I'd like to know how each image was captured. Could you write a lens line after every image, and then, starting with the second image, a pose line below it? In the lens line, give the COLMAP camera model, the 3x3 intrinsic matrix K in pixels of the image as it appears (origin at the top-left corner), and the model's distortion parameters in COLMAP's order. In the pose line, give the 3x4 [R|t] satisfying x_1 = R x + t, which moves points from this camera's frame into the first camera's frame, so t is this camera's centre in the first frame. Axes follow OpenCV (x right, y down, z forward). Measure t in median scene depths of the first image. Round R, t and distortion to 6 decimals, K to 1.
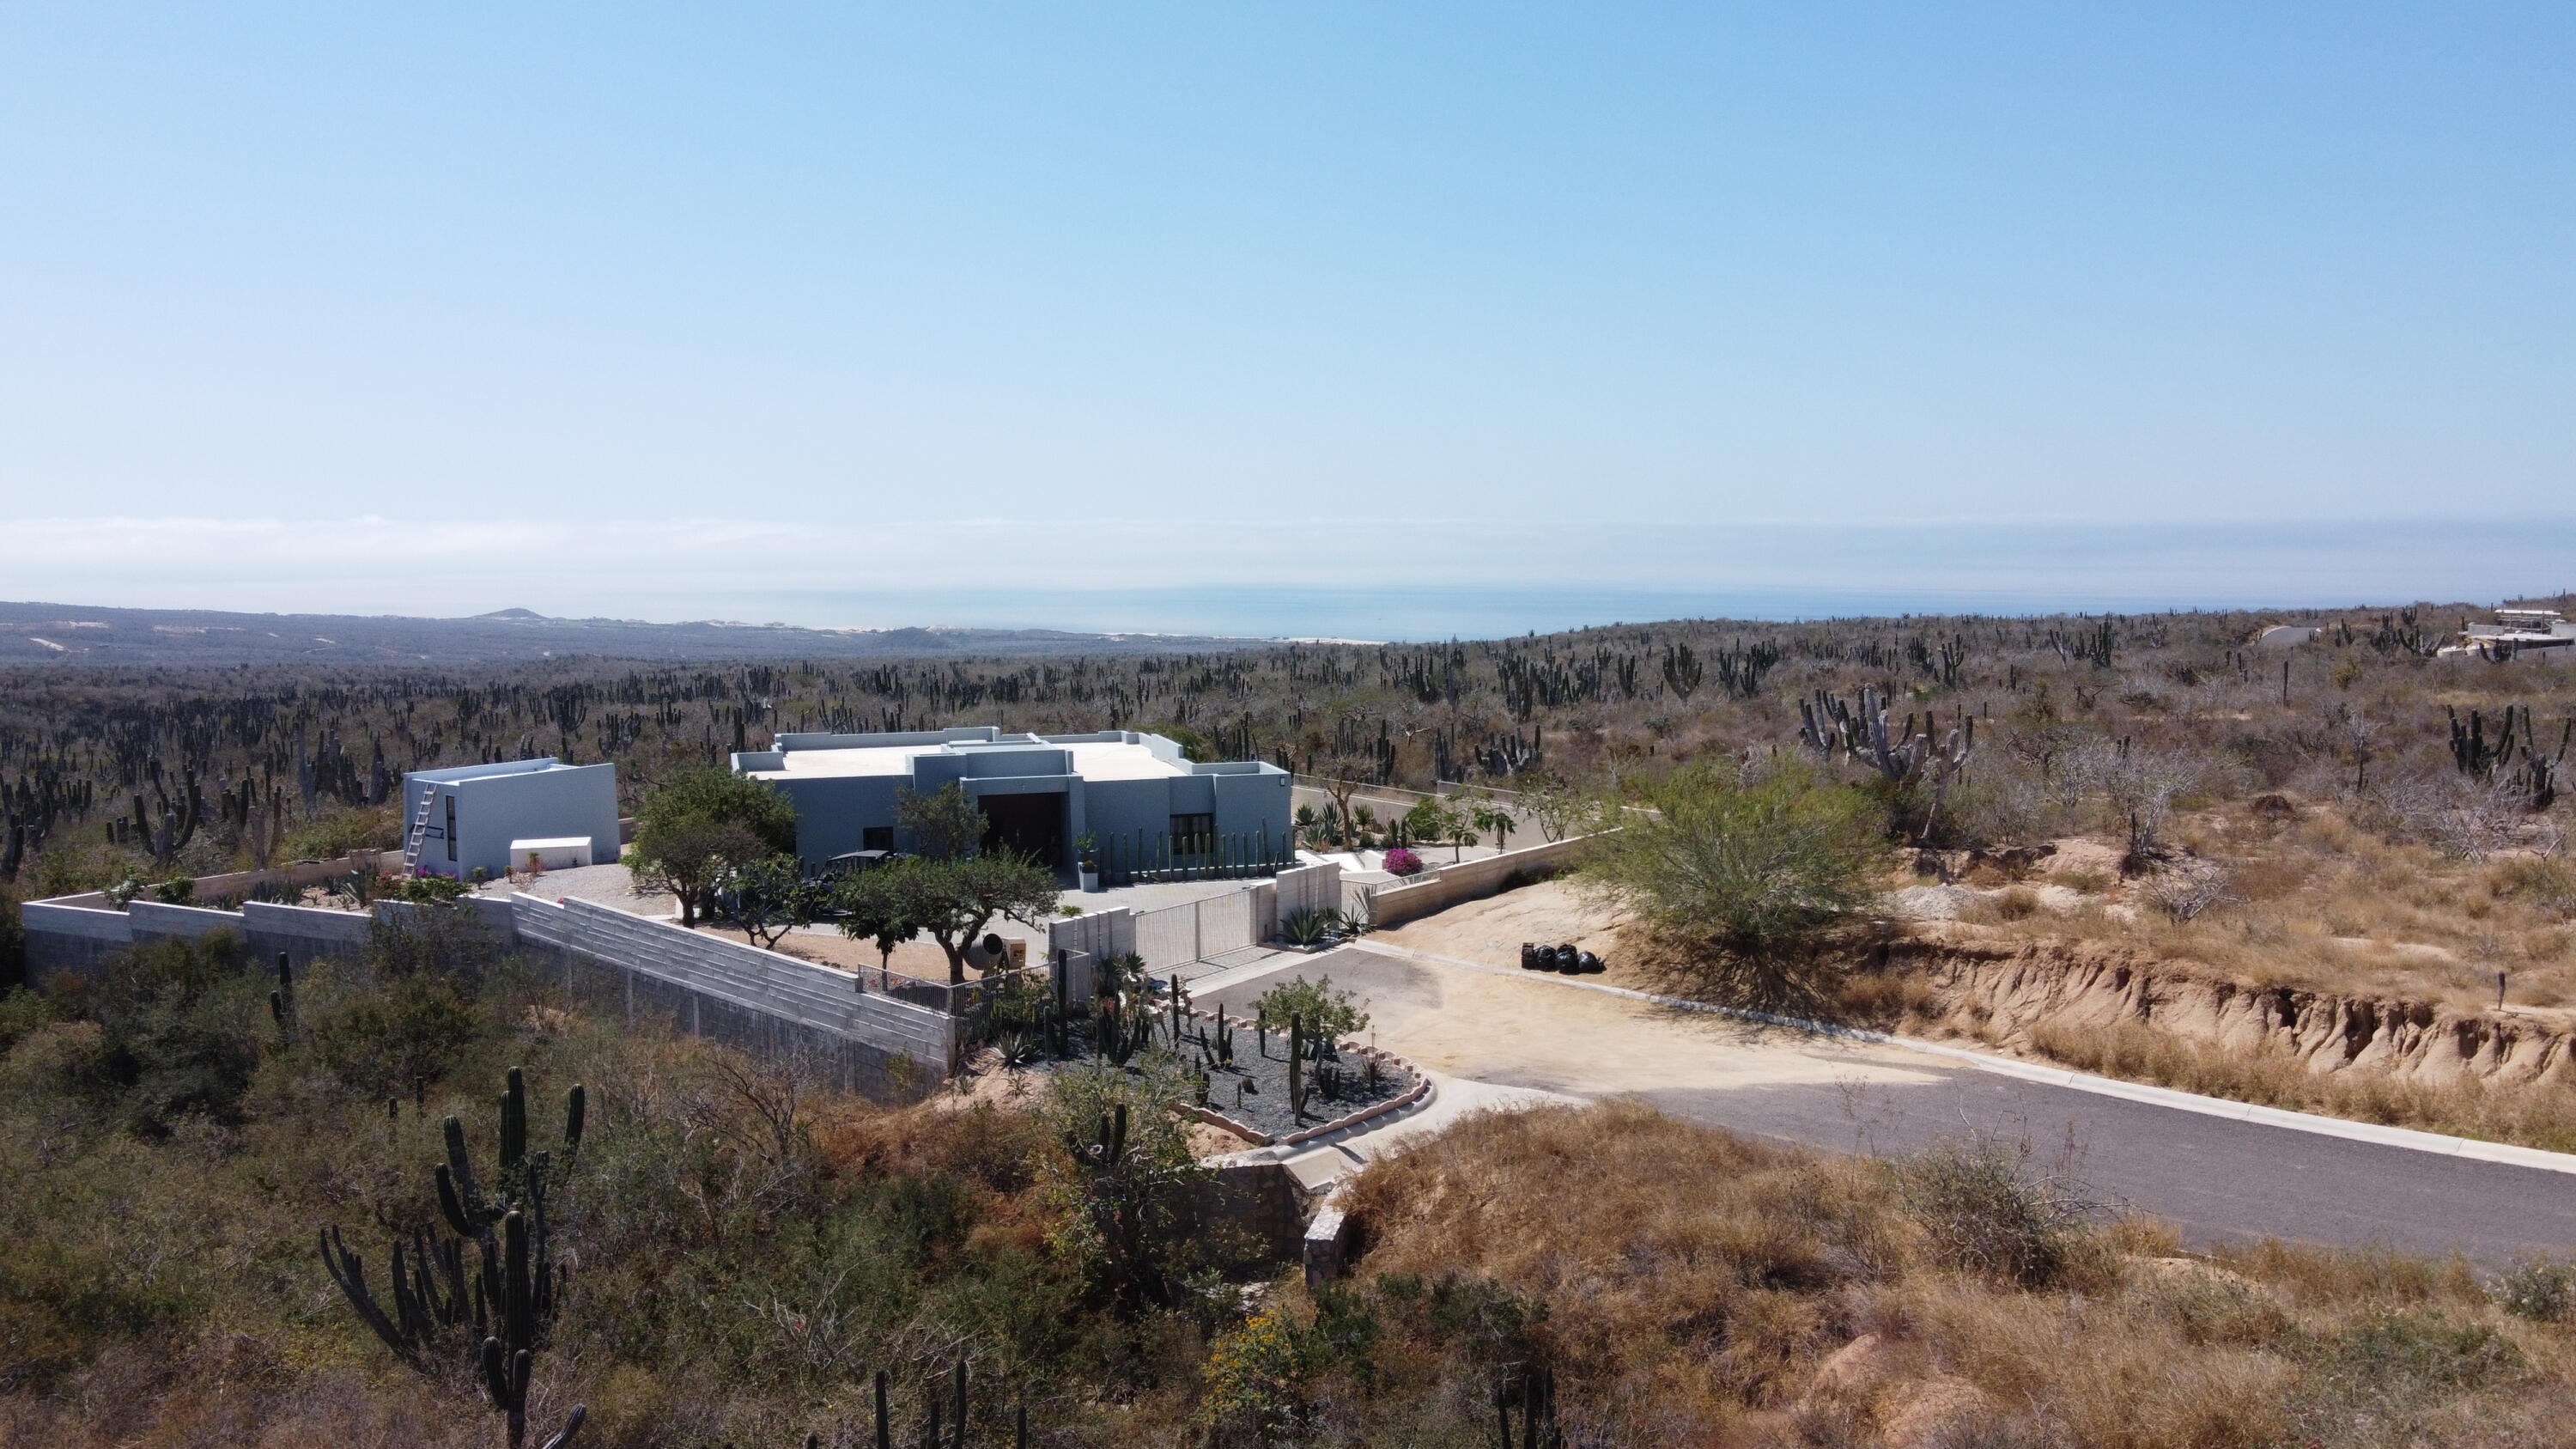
lens RADIAL K [[2003.9, 0, 1278.8], [0, 2003.9, 709.8], [0, 0, 1]] dist [-0.012647, 0.043420]
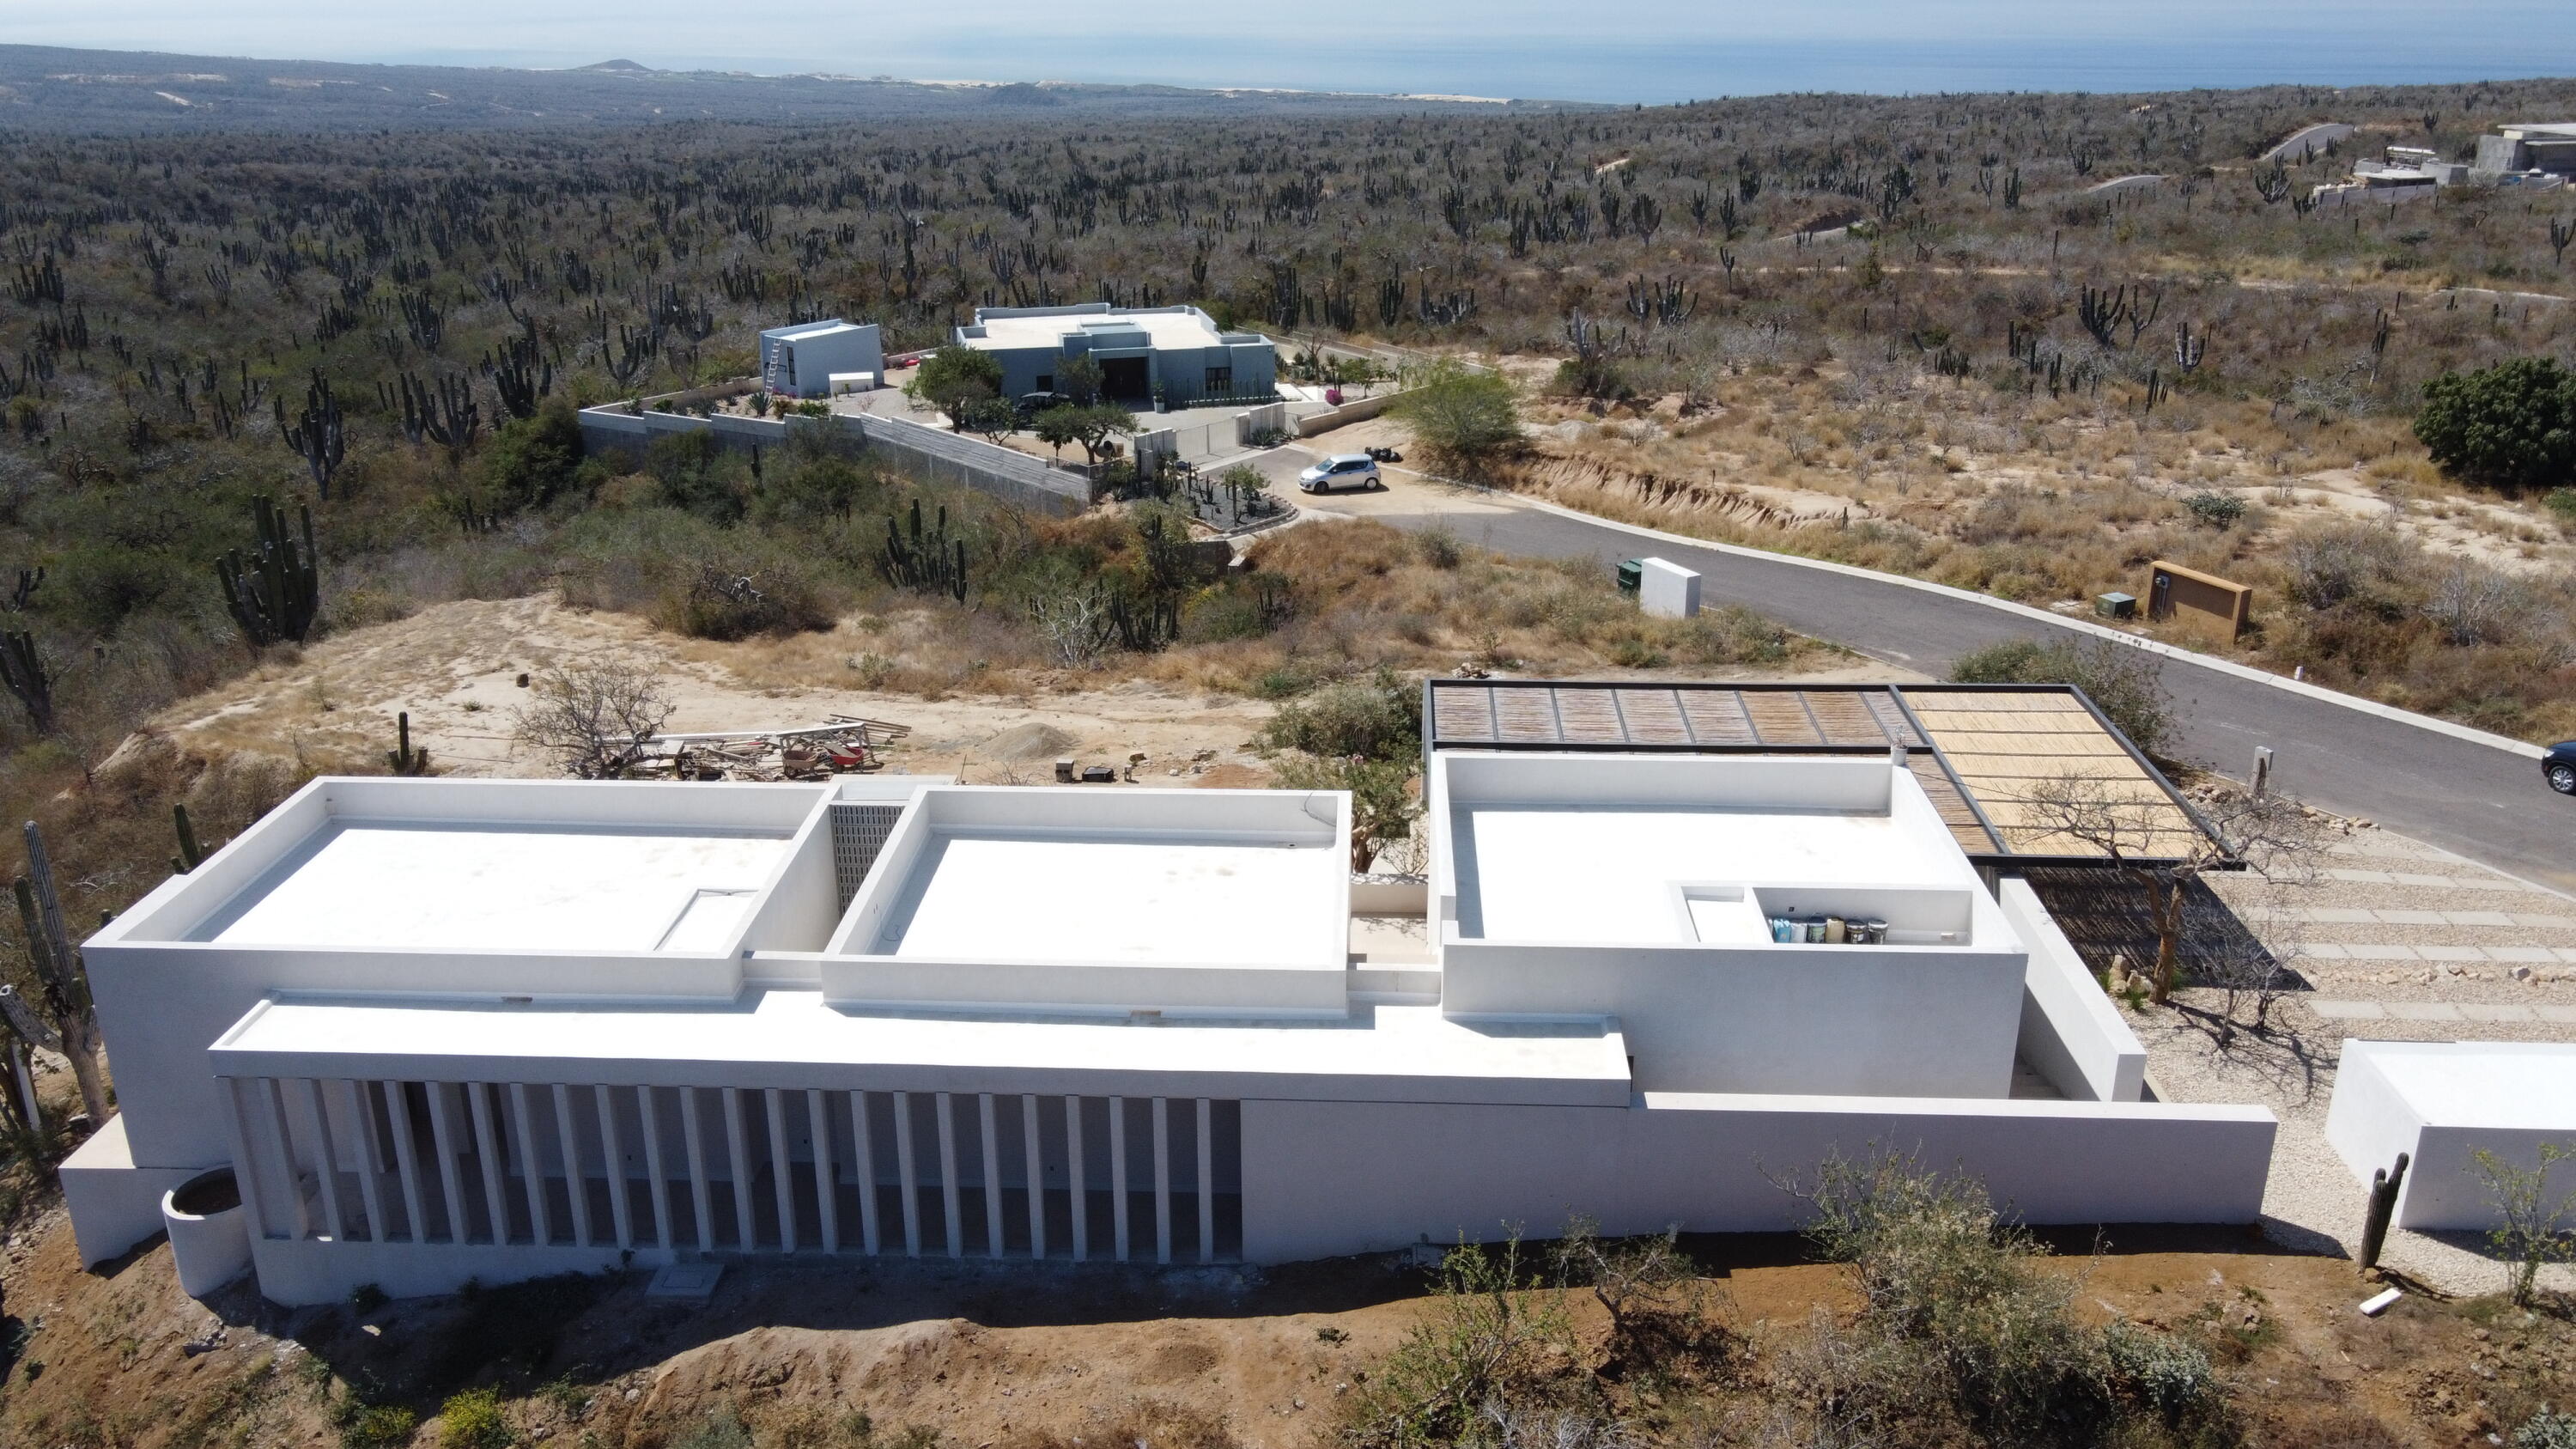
lens RADIAL K [[2003.9, 0, 1309.9], [0, 2003.9, 725.9], [0, 0, 1]] dist [-0.012647, 0.043420]
pose [[0.999012, 0.018221, -0.040535, 0.149169], [-0.006636, 0.963025, 0.269330, -0.155981], [0.043943, -0.268795, 0.962195, -1.021683]]
